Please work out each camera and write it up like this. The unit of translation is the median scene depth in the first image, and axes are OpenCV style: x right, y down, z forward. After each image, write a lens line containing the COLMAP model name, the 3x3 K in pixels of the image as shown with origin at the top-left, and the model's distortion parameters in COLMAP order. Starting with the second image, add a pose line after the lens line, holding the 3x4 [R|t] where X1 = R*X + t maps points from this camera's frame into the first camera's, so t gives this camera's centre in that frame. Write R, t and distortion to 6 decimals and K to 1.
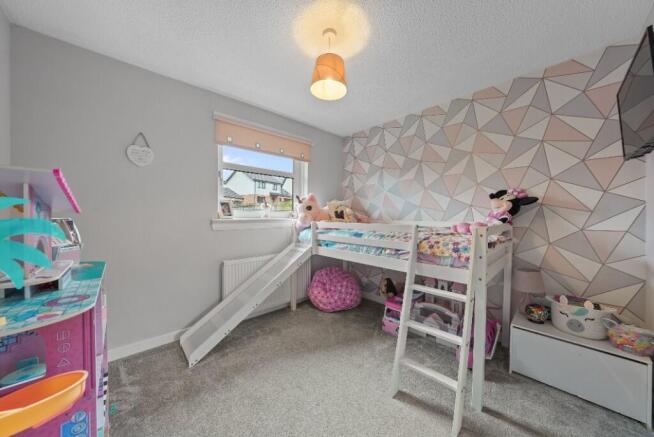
lens RADIAL K [[229.2, 0, 326.1], [0, 229.2, 217.0], [0, 0, 1]] dist [-0.034867, 0.009471]
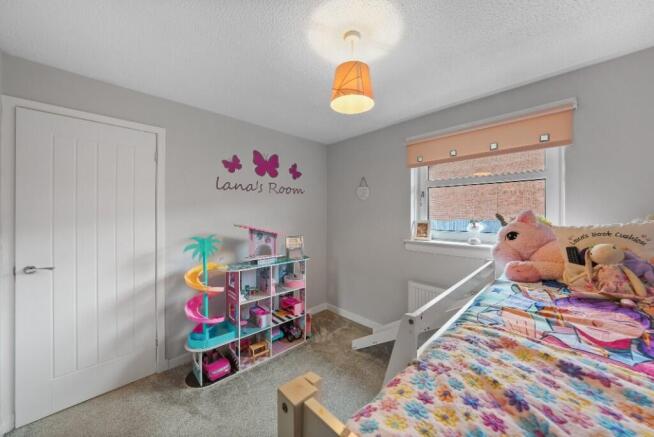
lens RADIAL K [[229.2, 0, 326.1], [0, 229.2, 217.0], [0, 0, 1]] dist [-0.034867, 0.009471]
pose [[0.019065, 0.000117, -0.999818, 0.681333], [-0.010786, 0.999942, -0.000088, -0.111626], [0.999760, 0.010786, 0.019065, 0.727938]]
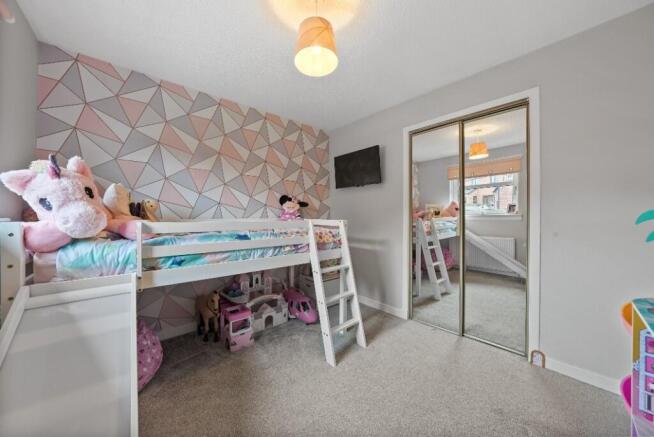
lens RADIAL K [[236.6, 0, 329.6], [0, 236.6, 213.8], [0, 0, 1]] dist [-0.002201, -0.000197]
pose [[0.003875, 0.003634, 0.999986, -0.732938], [-0.001463, 0.999992, -0.003629, 0.000899], [-0.999991, -0.001449, 0.003880, 0.774926]]
